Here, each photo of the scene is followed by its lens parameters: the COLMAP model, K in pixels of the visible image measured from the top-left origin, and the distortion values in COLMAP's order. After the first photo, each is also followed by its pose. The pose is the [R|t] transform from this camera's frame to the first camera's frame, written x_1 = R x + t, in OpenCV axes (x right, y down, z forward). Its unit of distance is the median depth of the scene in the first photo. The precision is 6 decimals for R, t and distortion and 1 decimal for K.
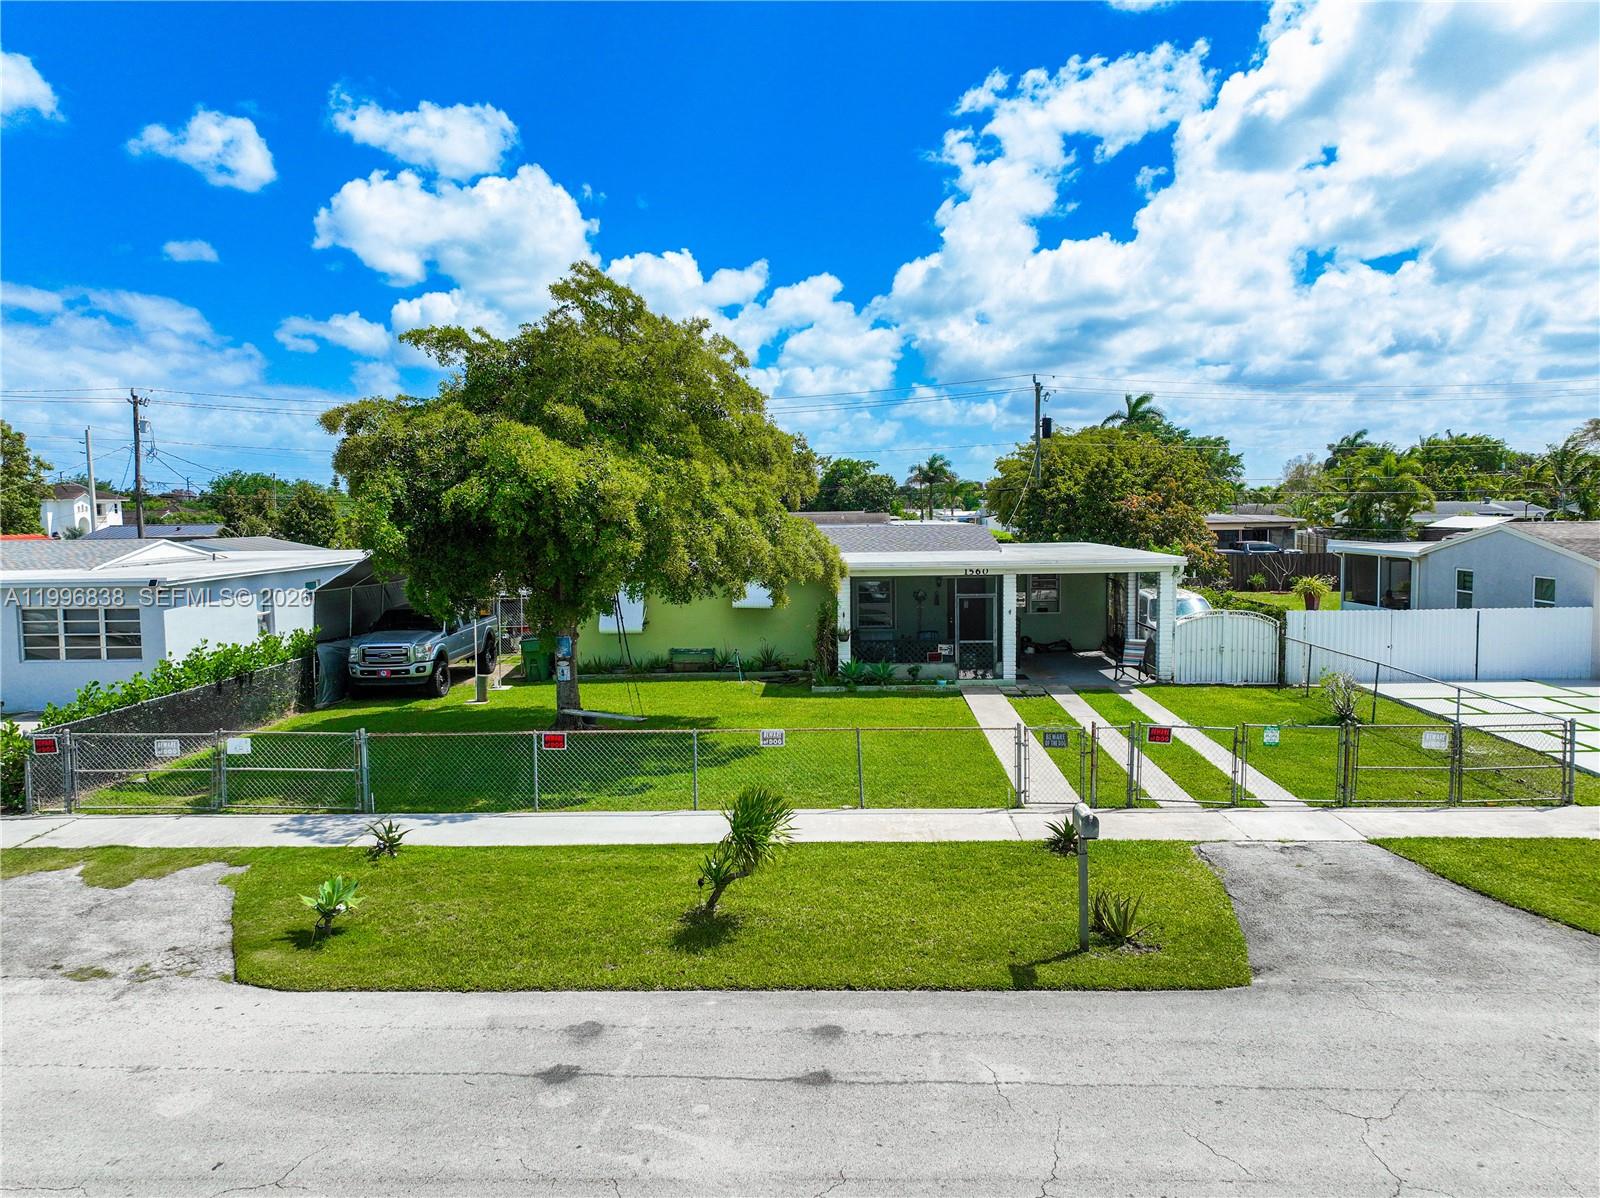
lens RADIAL K [[1131.8, 0, 791.3], [0, 1131.8, 596.0], [0, 0, 1]] dist [-0.000148, 0.015012]
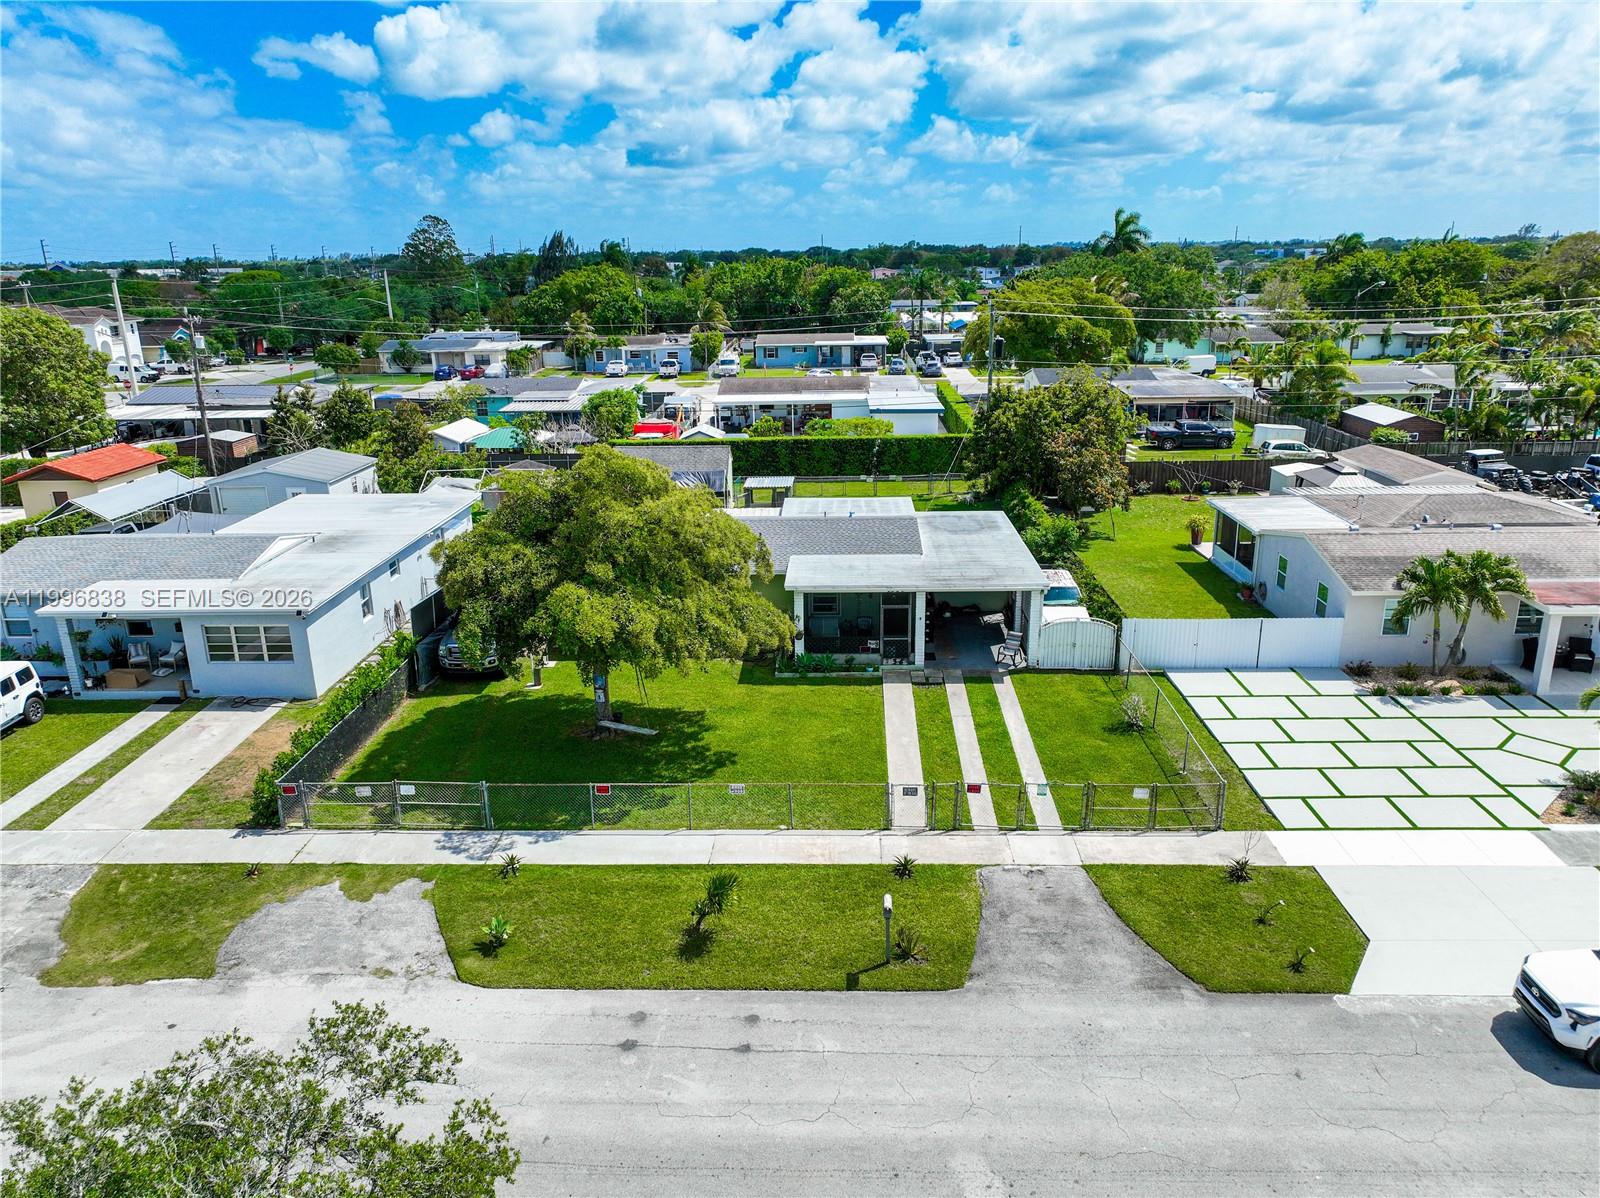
lens RADIAL K [[1131.8, 0, 791.9], [0, 1131.8, 600.9], [0, 0, 1]] dist [-0.000148, 0.015012]
pose [[1.000000, 0.000708, -0.000474, 0.058434], [-0.000587, 0.975744, 0.218912, -0.459602], [0.000617, -0.218912, 0.975745, -0.490393]]
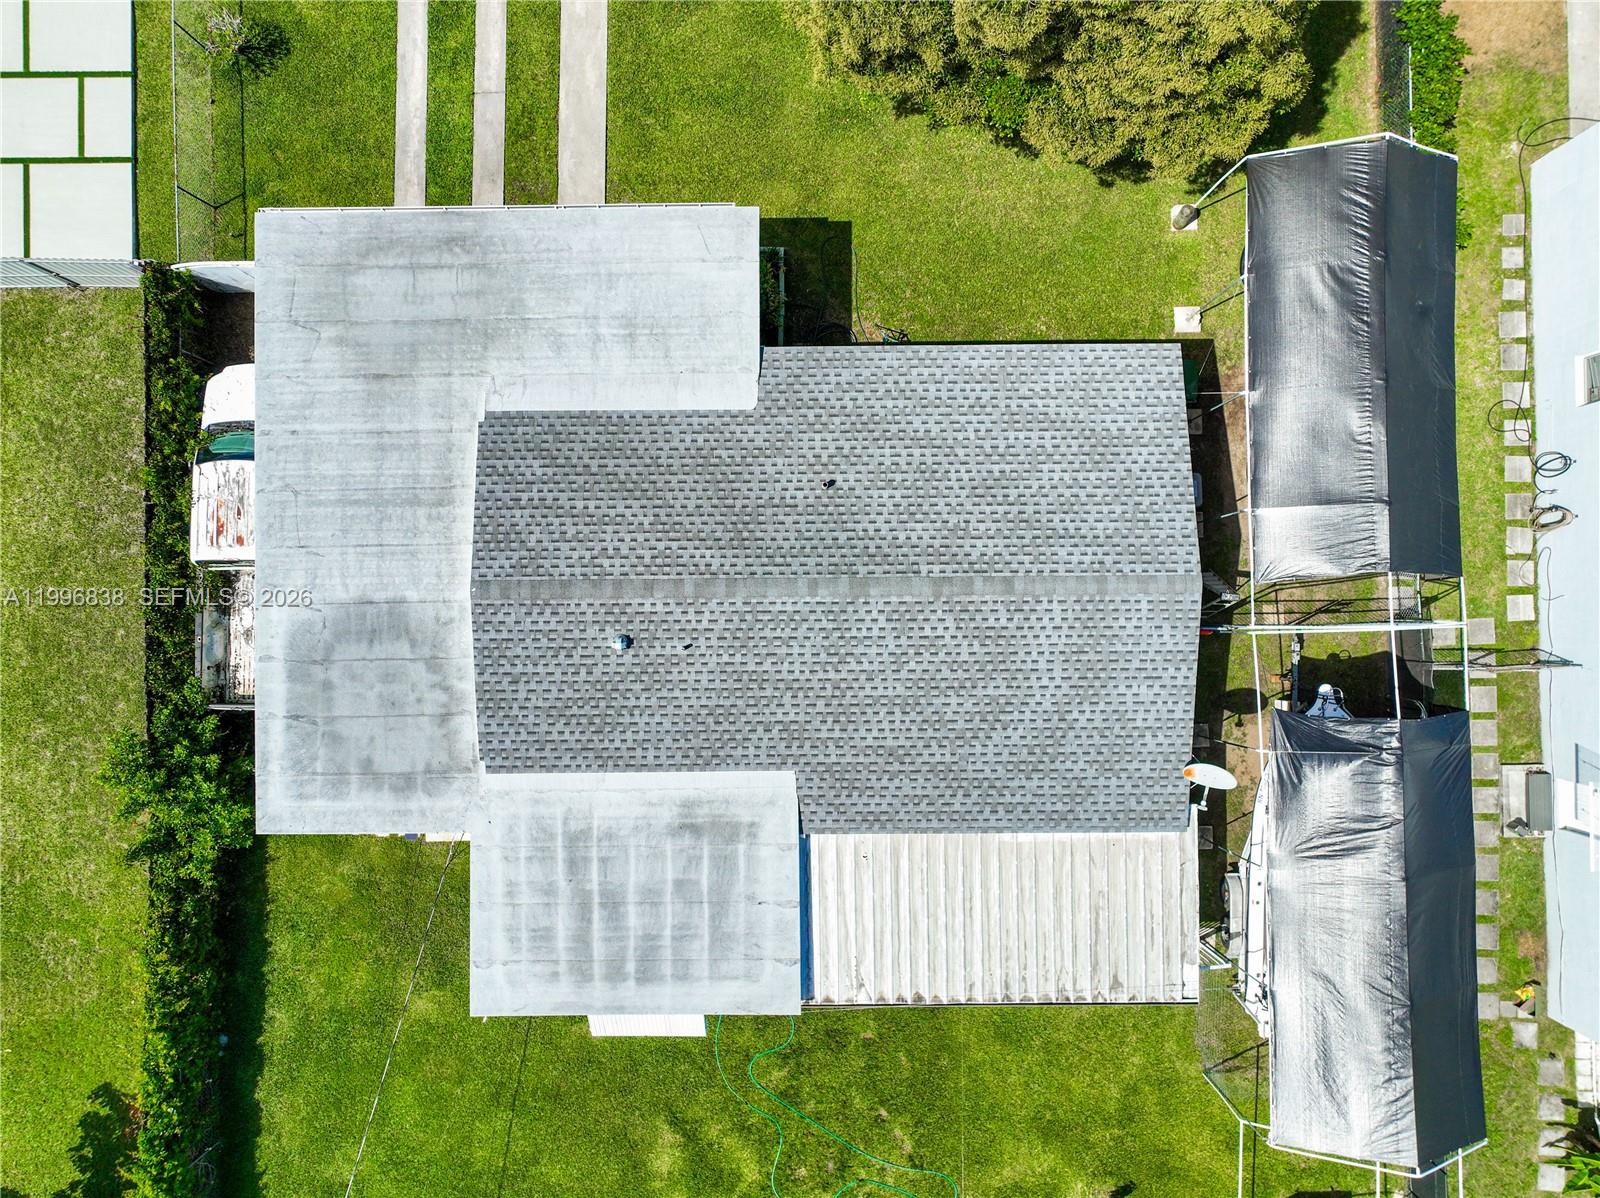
lens RADIAL K [[1131.8, 0, 790.5], [0, 1131.8, 597.8], [0, 0, 1]] dist [-0.000148, 0.015012]
pose [[-0.998412, 0.044915, 0.033991, -0.006712], [0.031642, -0.052013, 0.998145, -1.108142], [0.046600, 0.997636, 0.050510, 1.797380]]
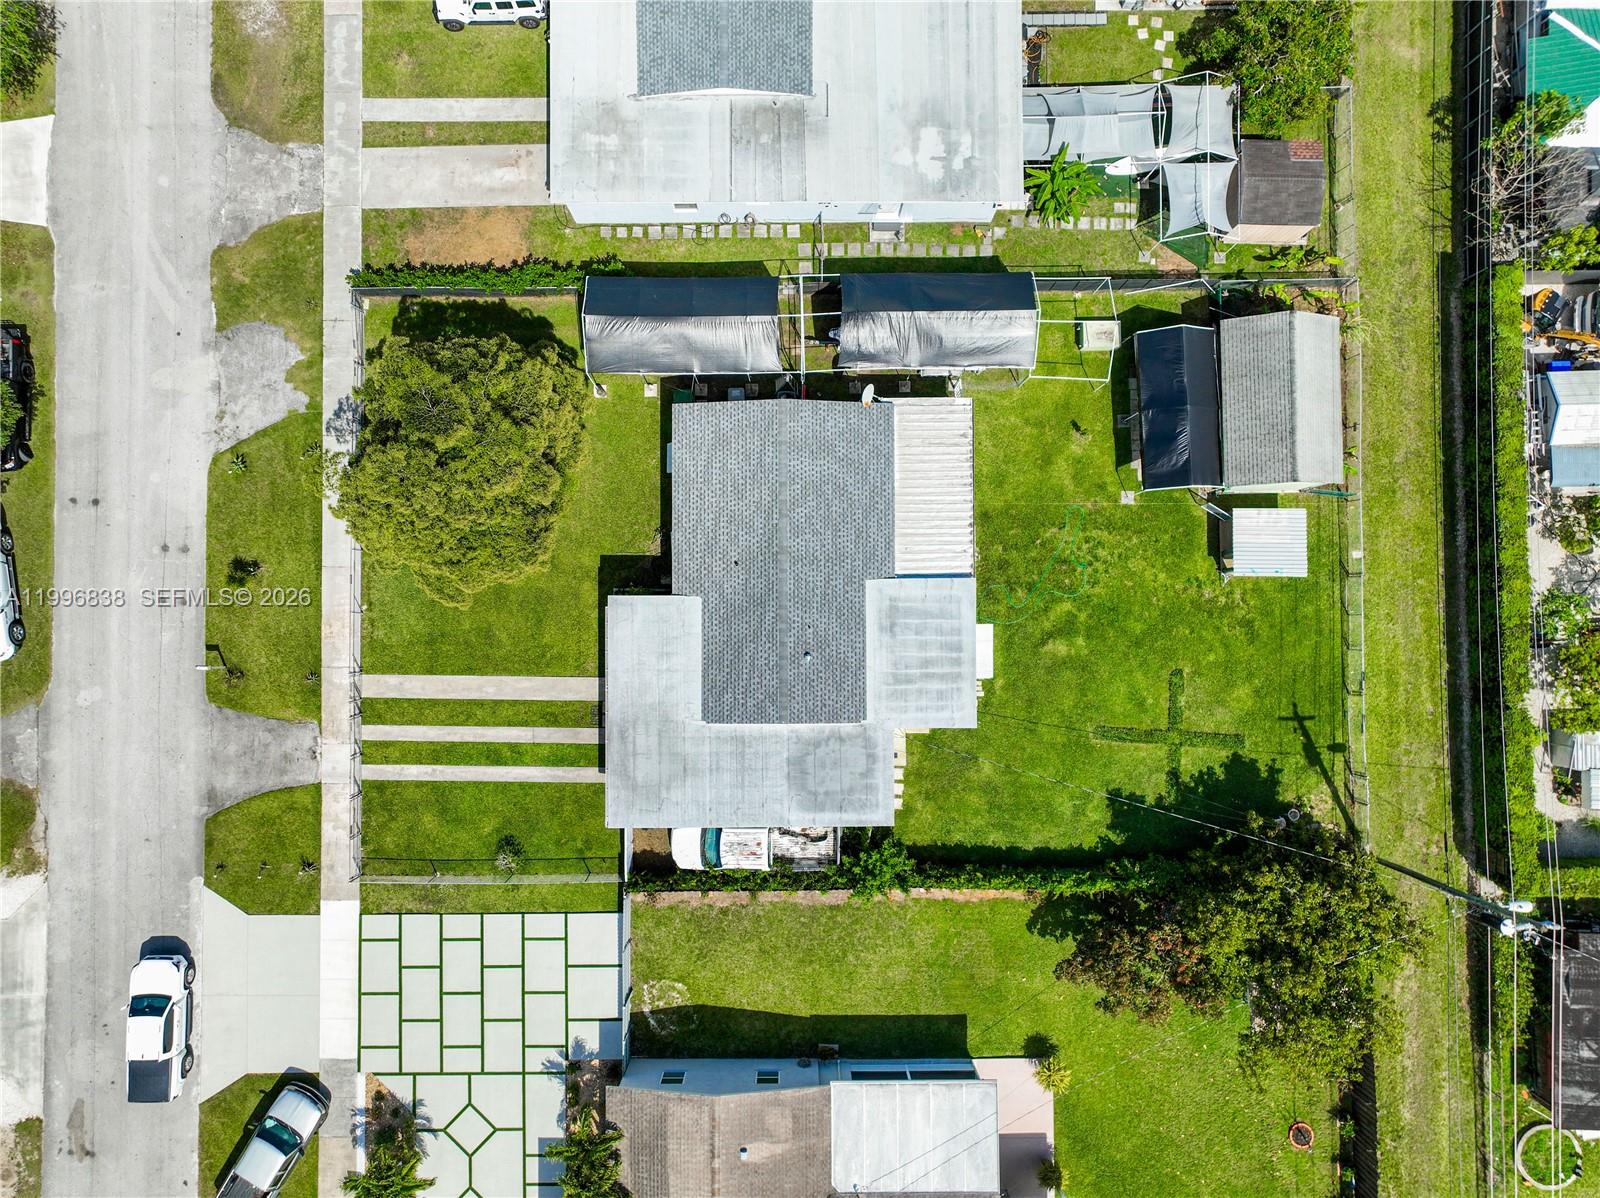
lens RADIAL K [[1131.8, 0, 801.5], [0, 1131.8, 596.8], [0, 0, 1]] dist [-0.000148, 0.015012]
pose [[0.039840, 0.999179, -0.007417, 0.078200], [-0.071228, 0.010244, 0.997407, -2.368209], [0.996664, -0.039208, 0.071578, 1.712570]]
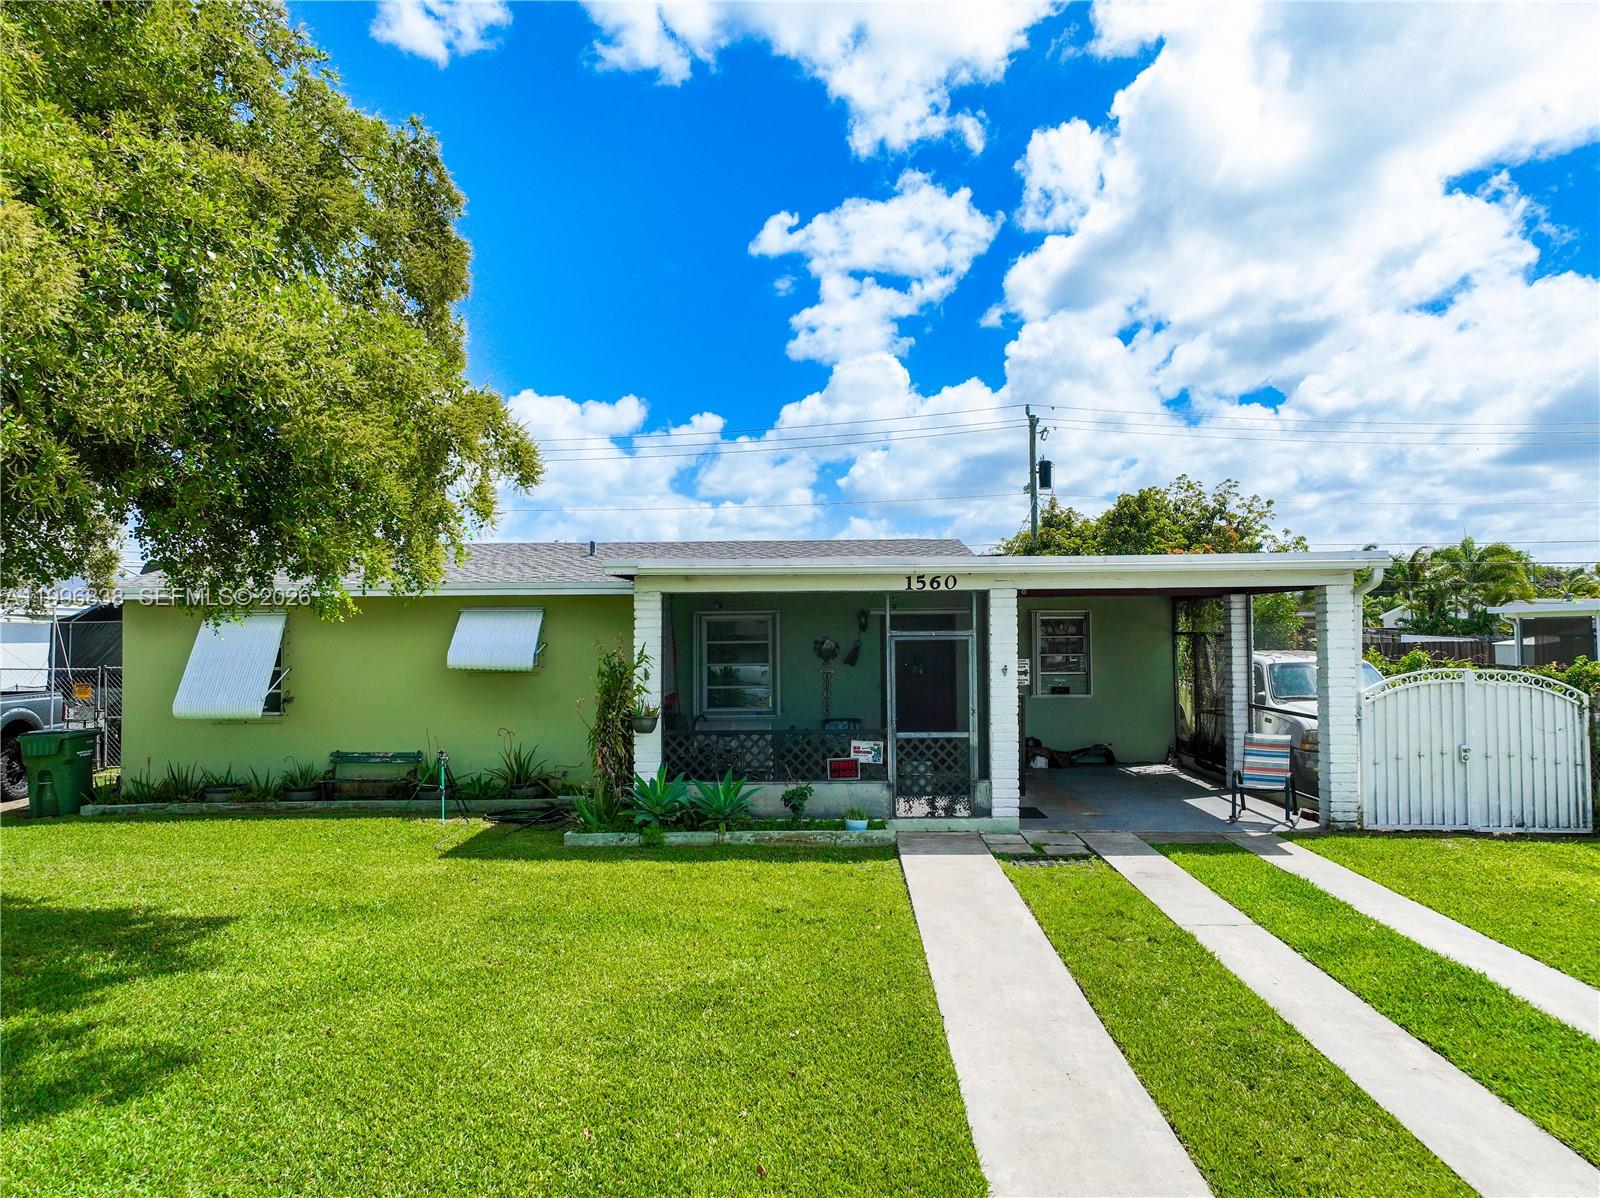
lens RADIAL K [[1131.8, 0, 793.5], [0, 1131.8, 595.3], [0, 0, 1]] dist [-0.000148, 0.015012]
pose [[0.999892, 0.007544, 0.012580, 0.152053], [-0.006068, 0.993525, -0.113453, 0.055163], [-0.013355, 0.113364, 0.993464, 0.811579]]
